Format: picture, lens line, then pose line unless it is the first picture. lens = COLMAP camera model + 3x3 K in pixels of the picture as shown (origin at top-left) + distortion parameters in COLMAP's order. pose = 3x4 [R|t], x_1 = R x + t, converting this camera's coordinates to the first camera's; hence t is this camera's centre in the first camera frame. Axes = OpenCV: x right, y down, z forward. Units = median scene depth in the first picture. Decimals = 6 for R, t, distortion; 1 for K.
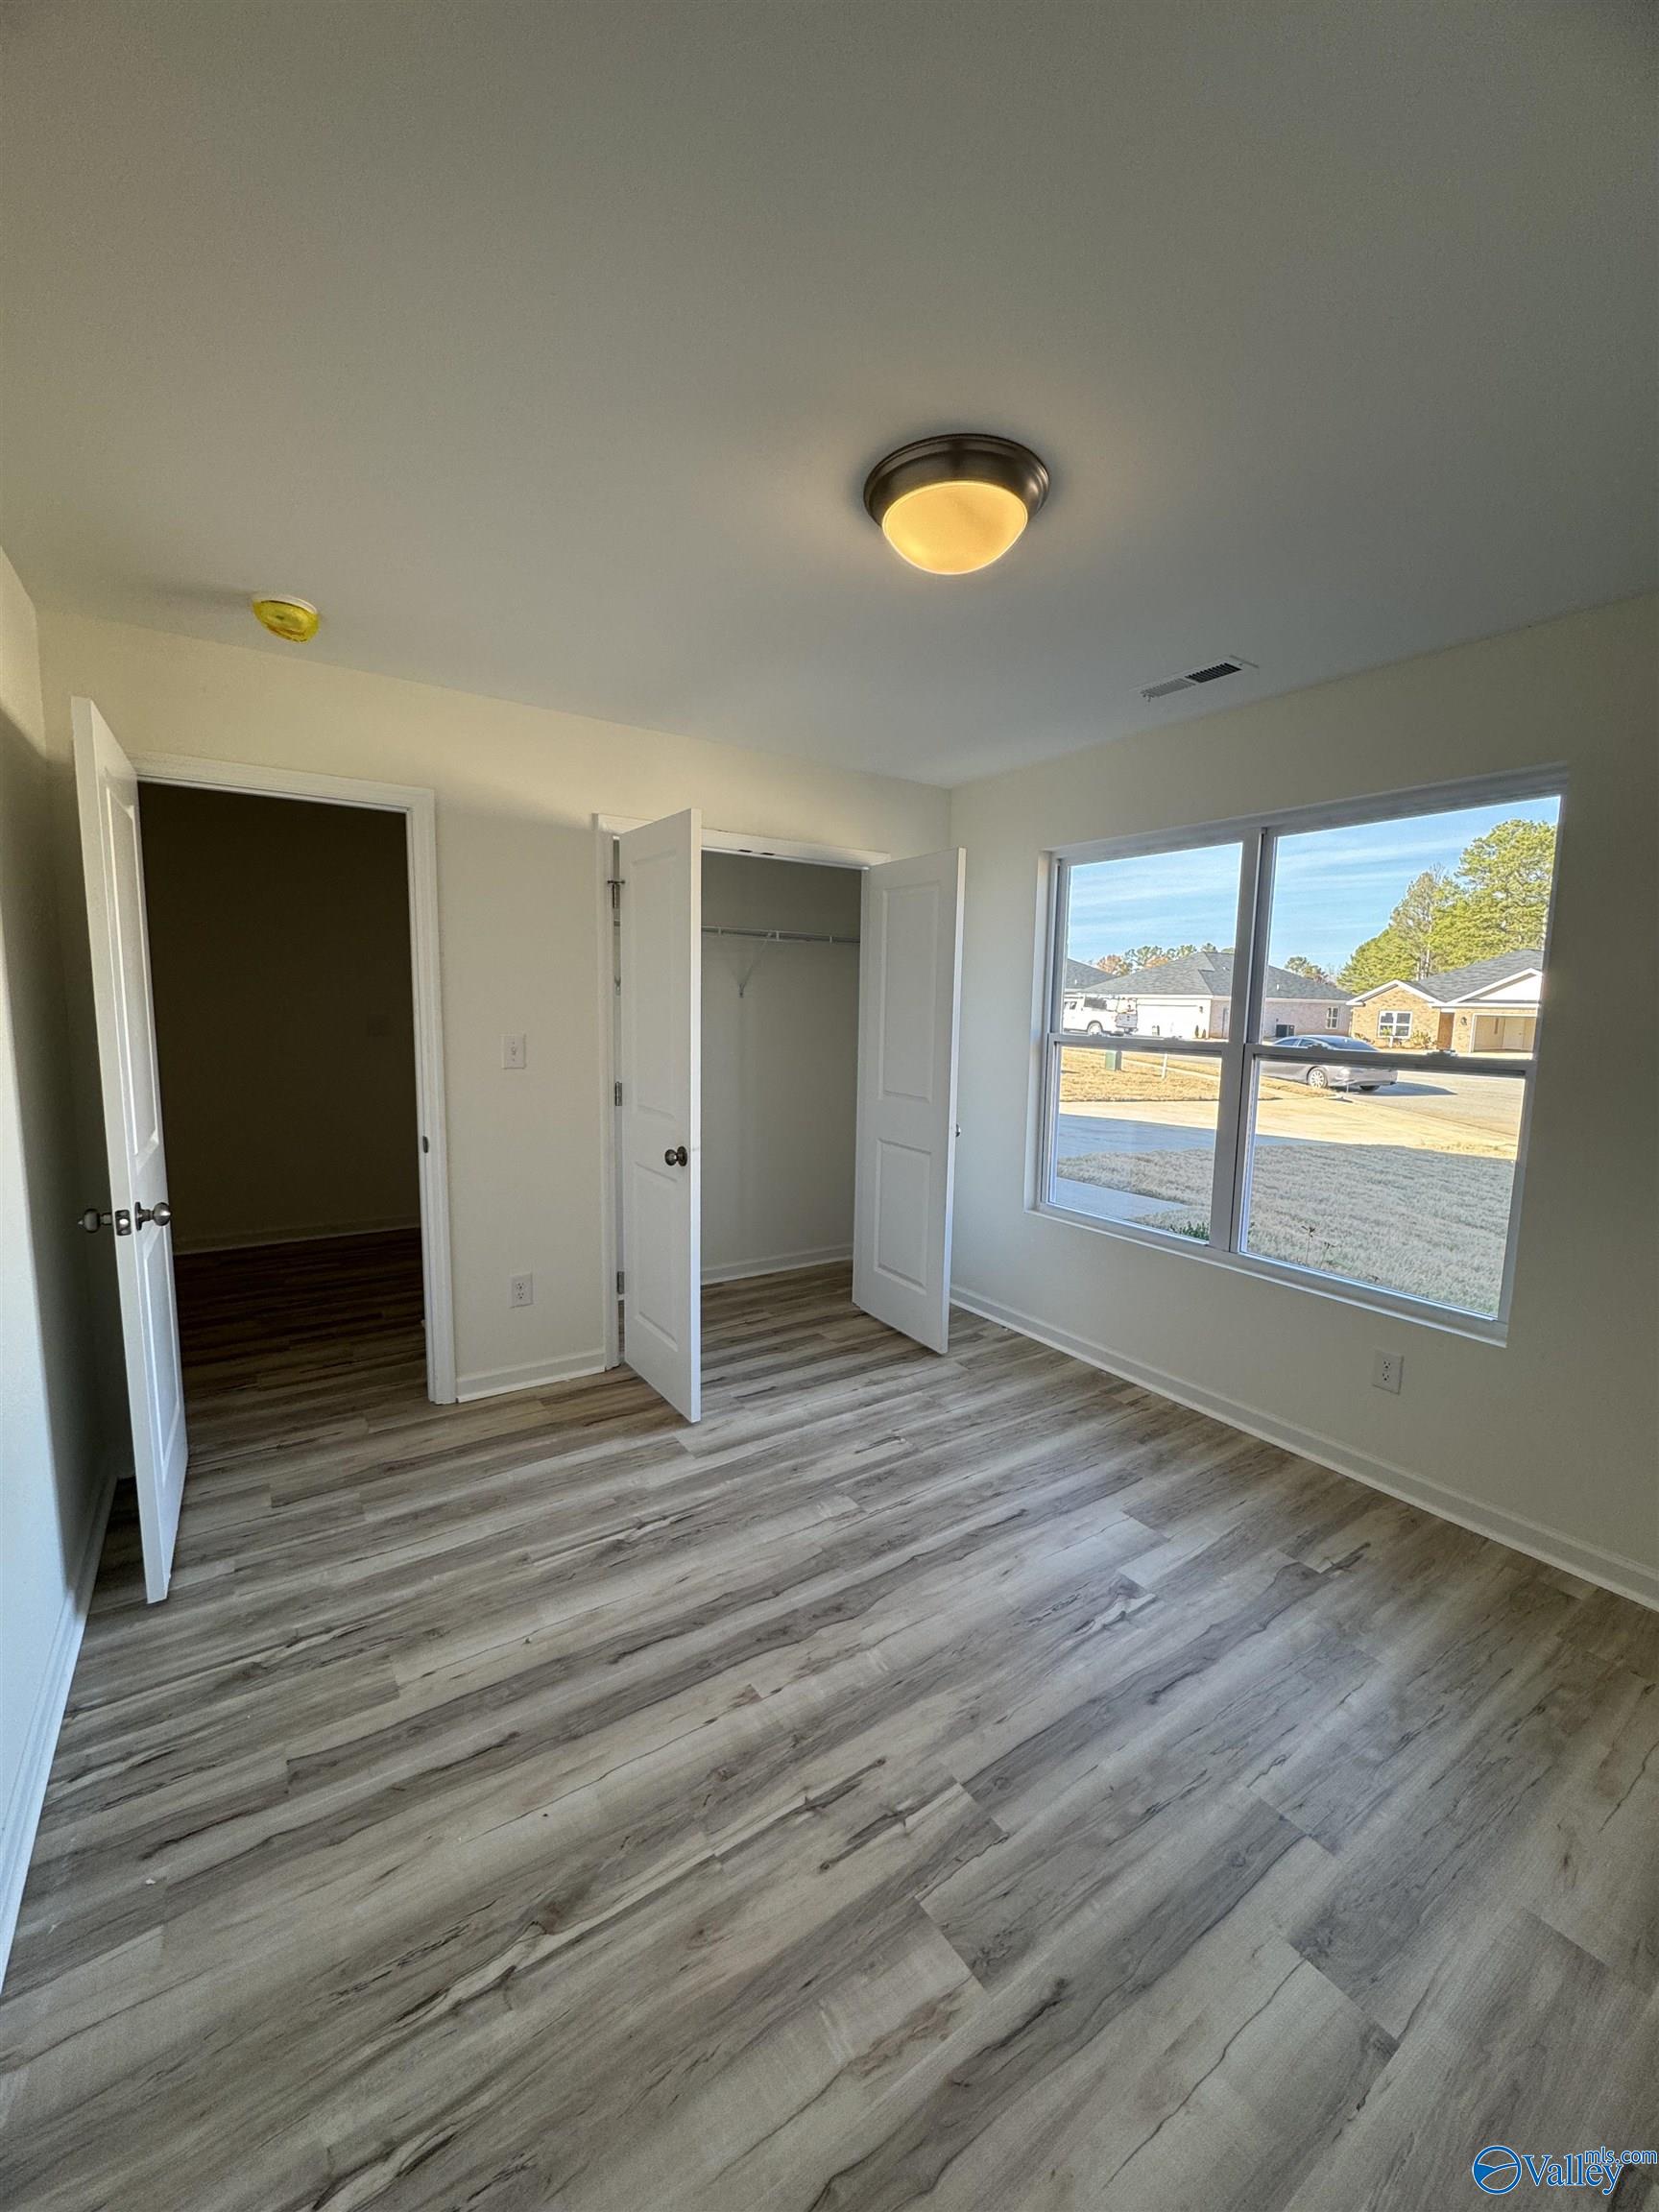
lens RADIAL K [[883.4, 0, 824.2], [0, 883.4, 1114.7], [0, 0, 1]] dist [-0.003726, 0.000572]
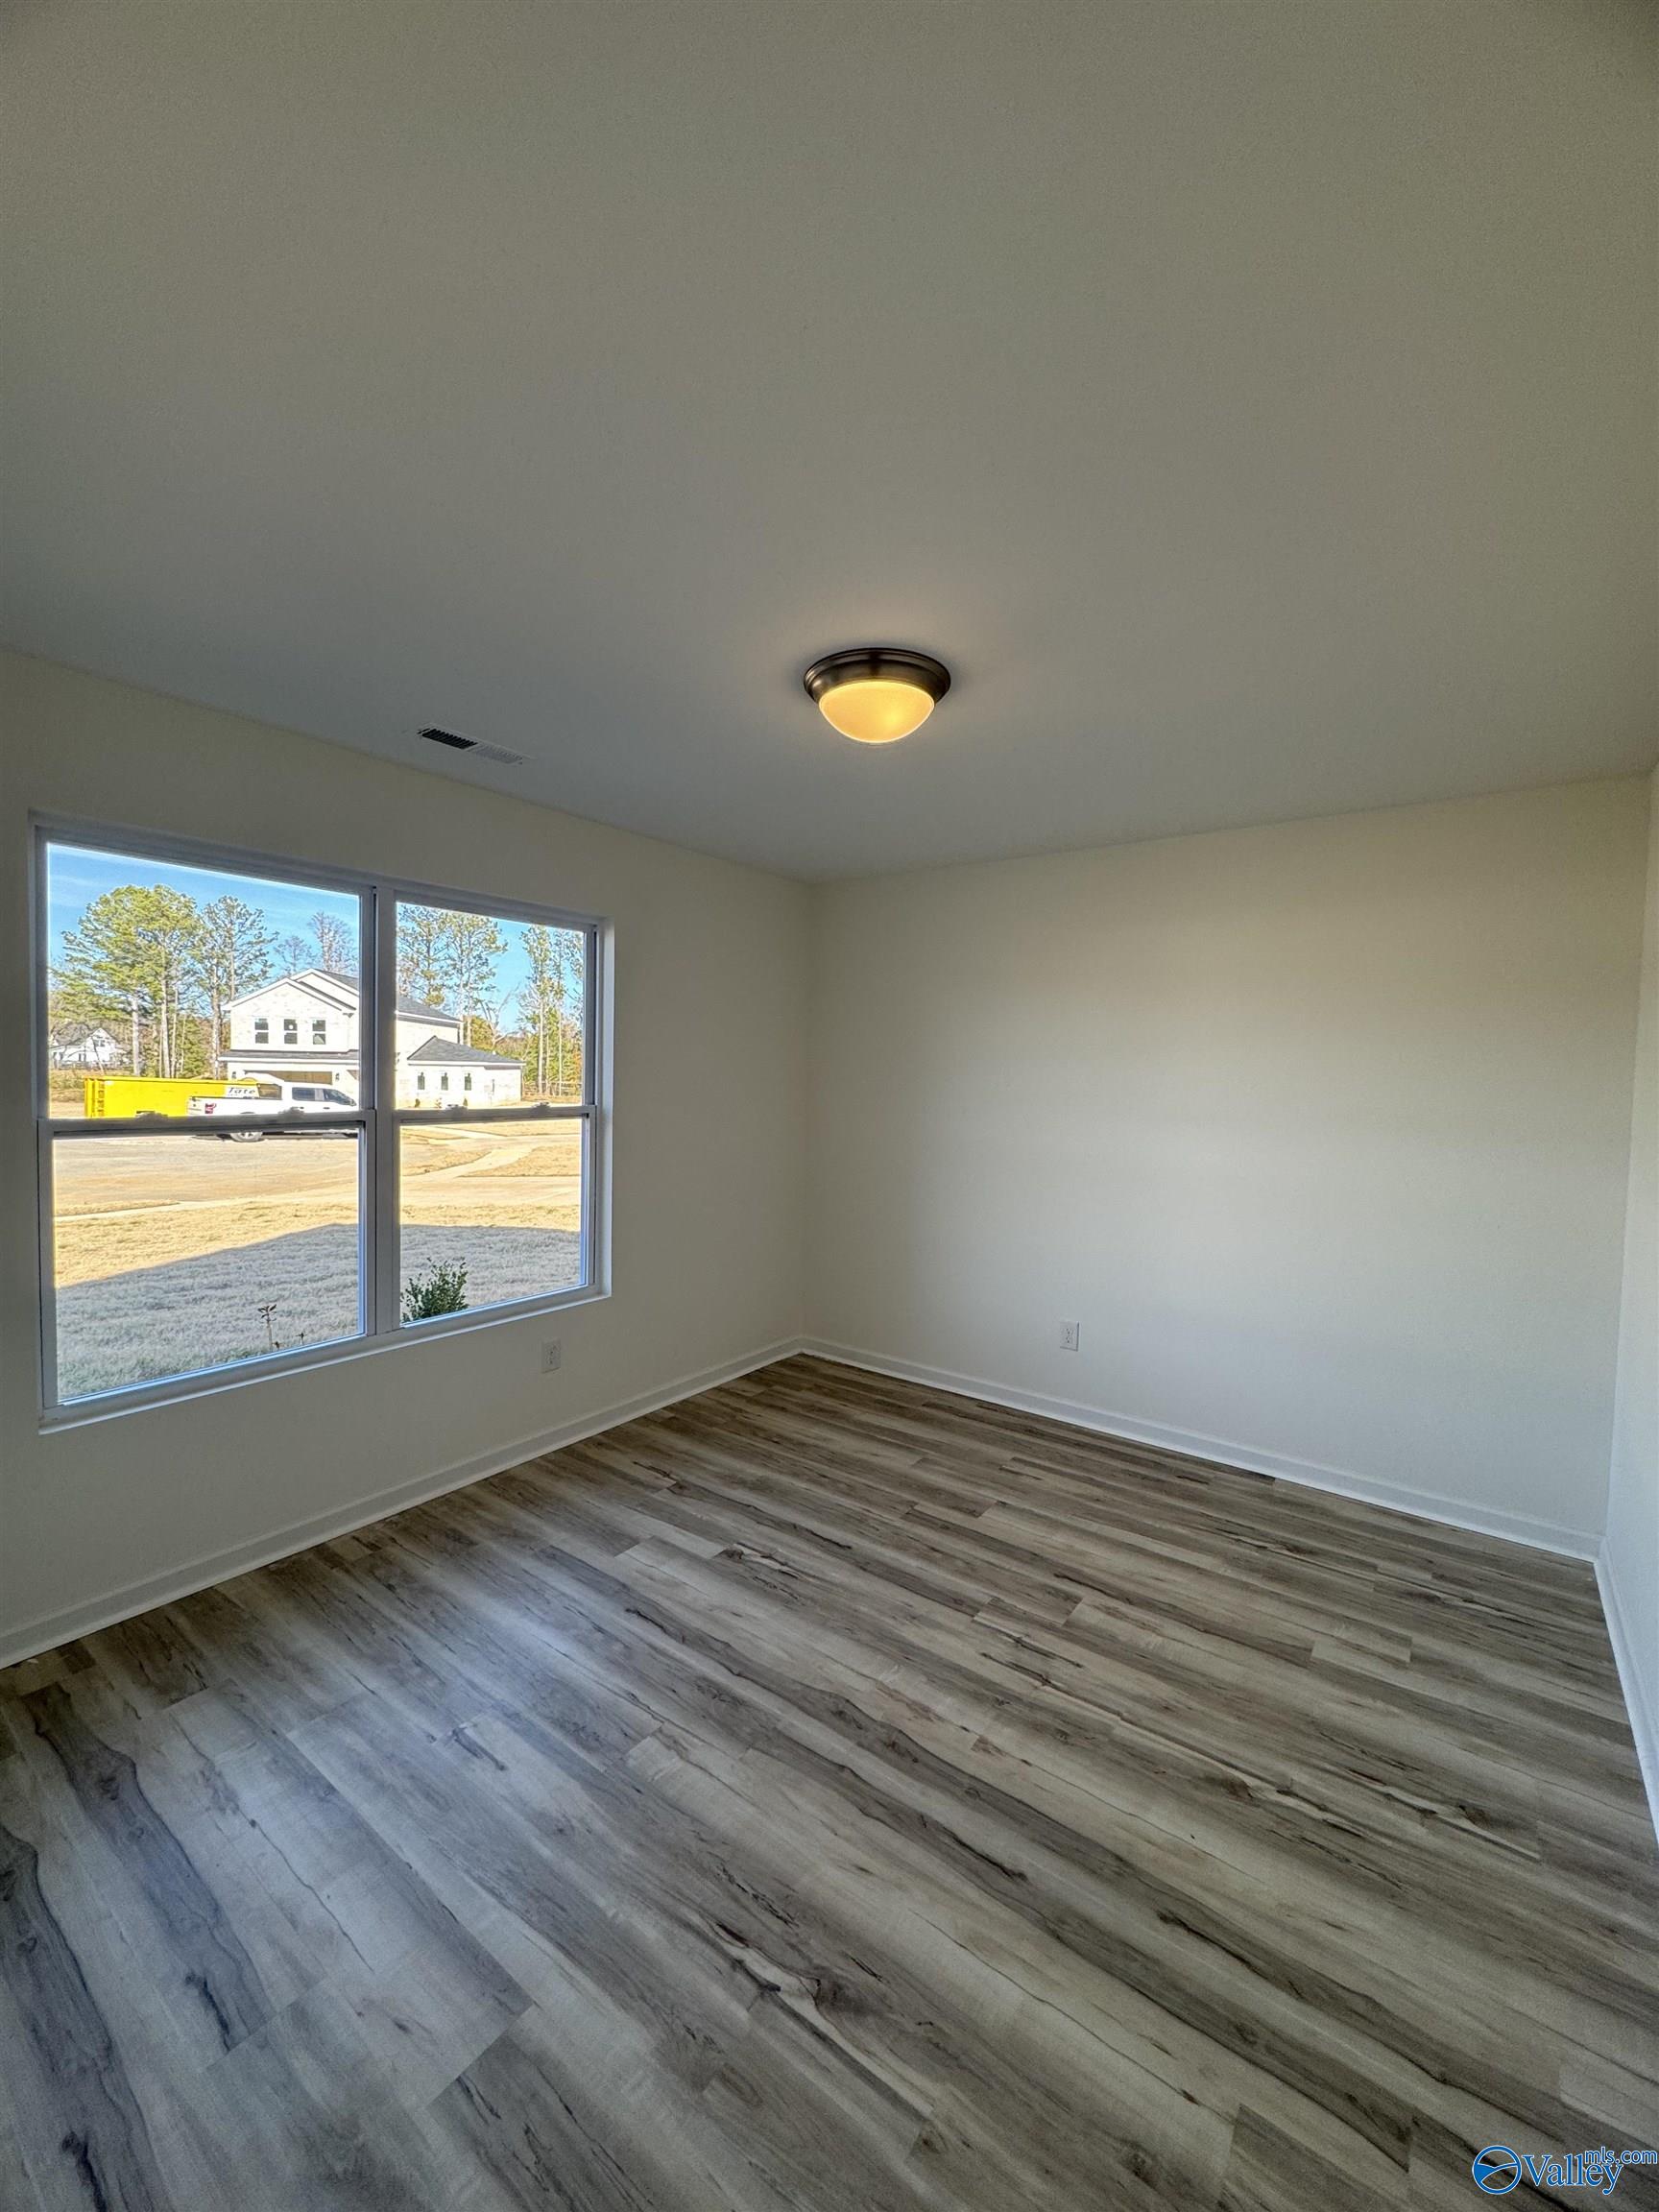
lens RADIAL K [[883.4, 0, 838.3], [0, 883.4, 1115.4], [0, 0, 1]] dist [-0.003726, 0.000572]
pose [[-0.346700, -0.074636, 0.935002, -0.865635], [0.095191, 0.988883, 0.114234, -0.204530], [-0.933133, 0.128609, -0.335742, 1.283576]]
